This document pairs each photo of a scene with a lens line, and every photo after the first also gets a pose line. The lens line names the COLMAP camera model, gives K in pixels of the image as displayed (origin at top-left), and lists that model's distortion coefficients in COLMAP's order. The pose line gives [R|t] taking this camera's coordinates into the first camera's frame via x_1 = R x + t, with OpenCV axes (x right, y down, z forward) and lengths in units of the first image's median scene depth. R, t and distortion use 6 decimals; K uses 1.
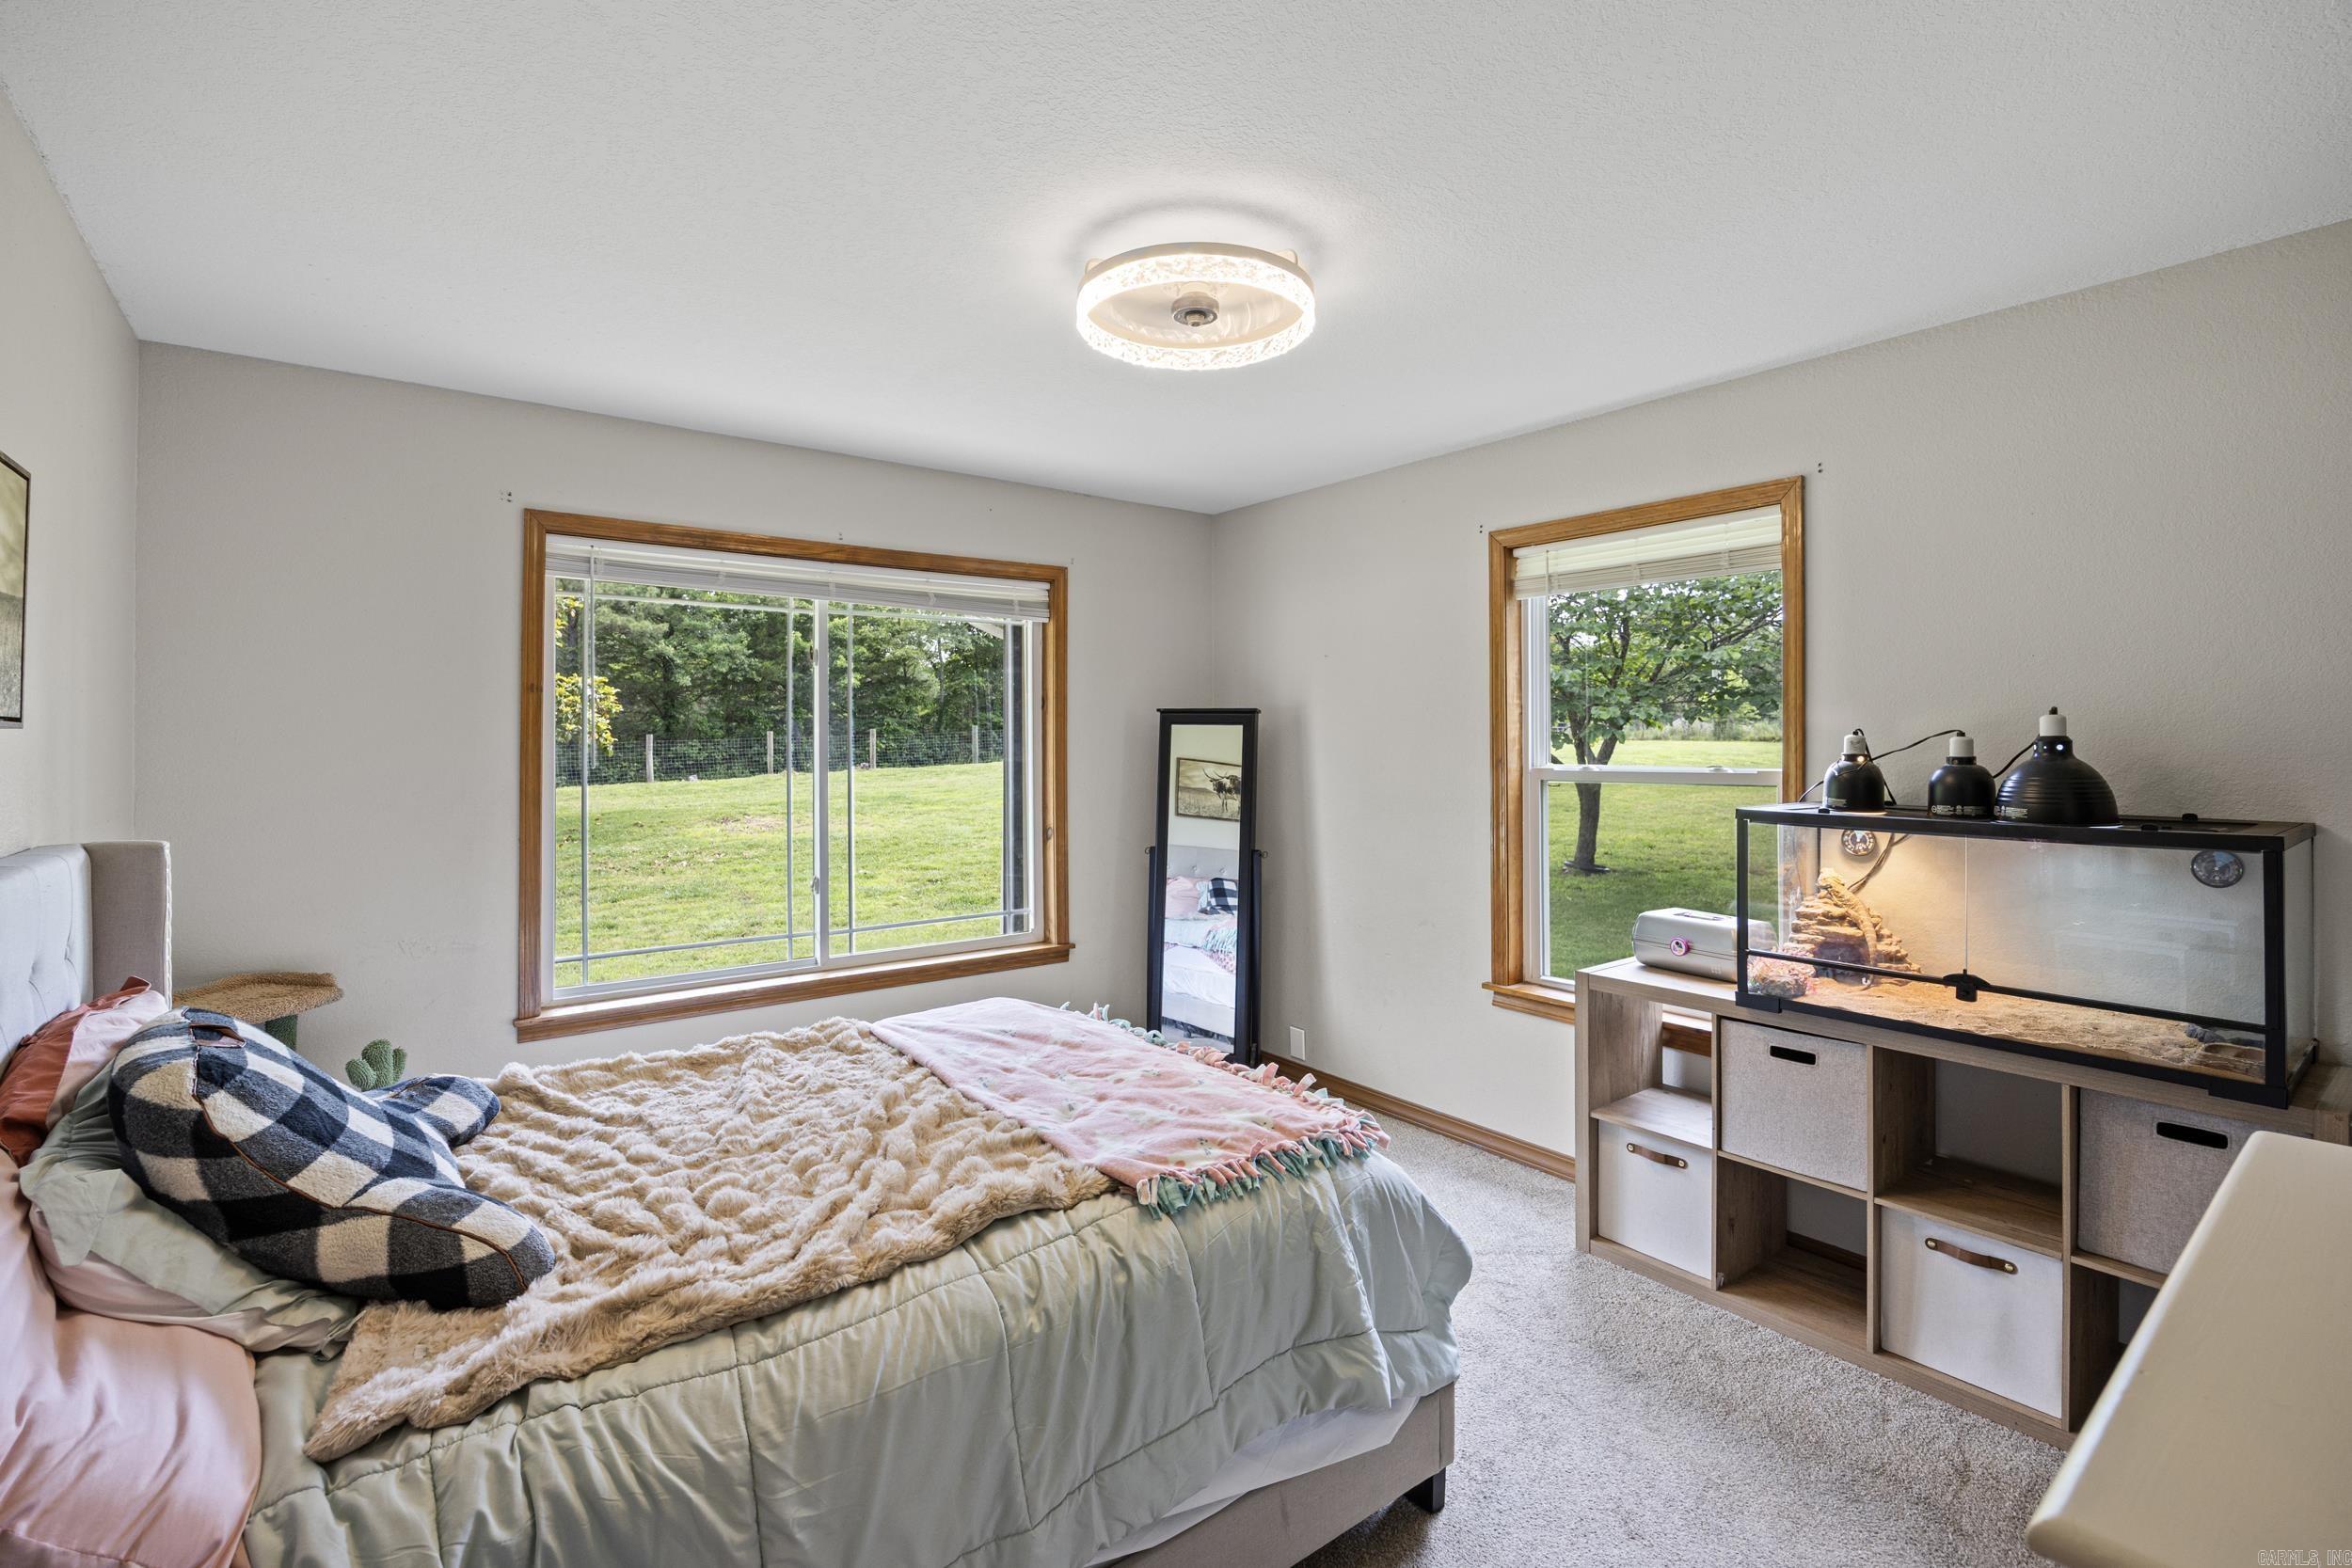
lens RADIAL K [[1030.3, 0, 1168.2], [0, 1030.3, 758.5], [0, 0, 1]] dist [-0.002180, -0.000191]
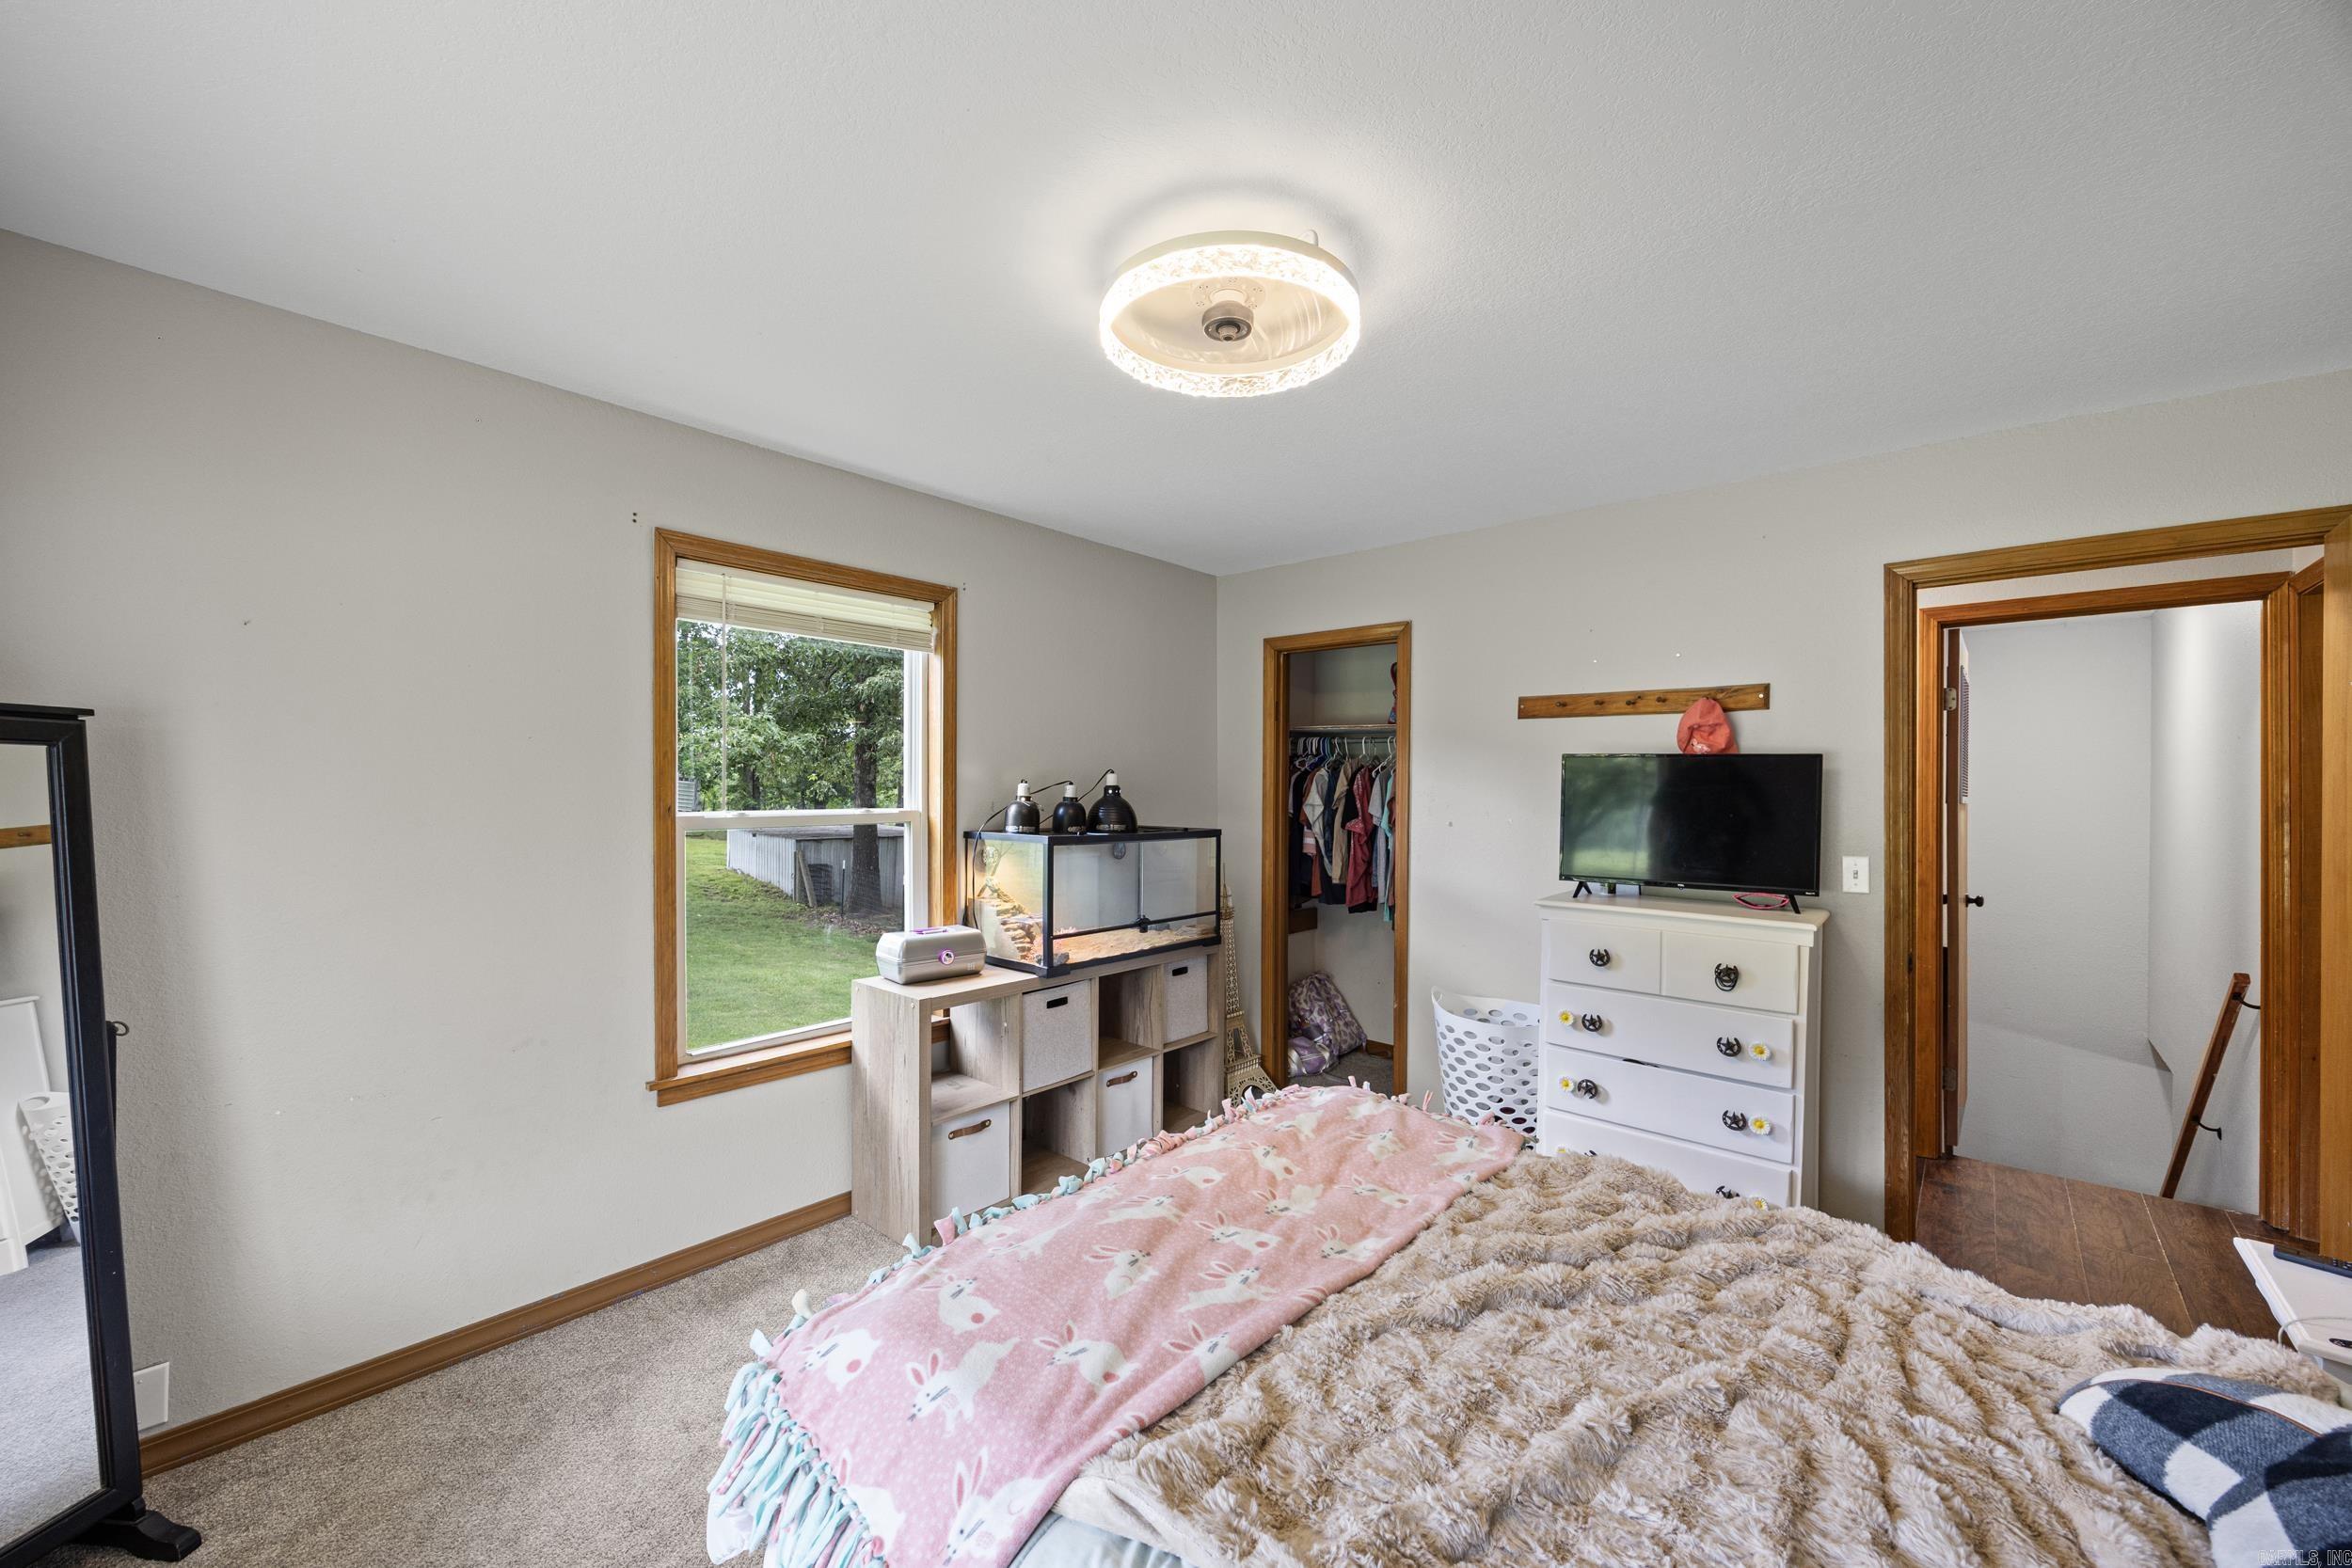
lens RADIAL K [[902.8, 0, 1176.0], [0, 902.8, 784.0], [0, 0, 1]] dist [0.000554, 0.000054]
pose [[-0.176388, 0.003504, 0.984314, -0.695339], [0.011619, 0.999931, -0.001478, -0.018637], [-0.984252, 0.011176, -0.176417, 1.065771]]
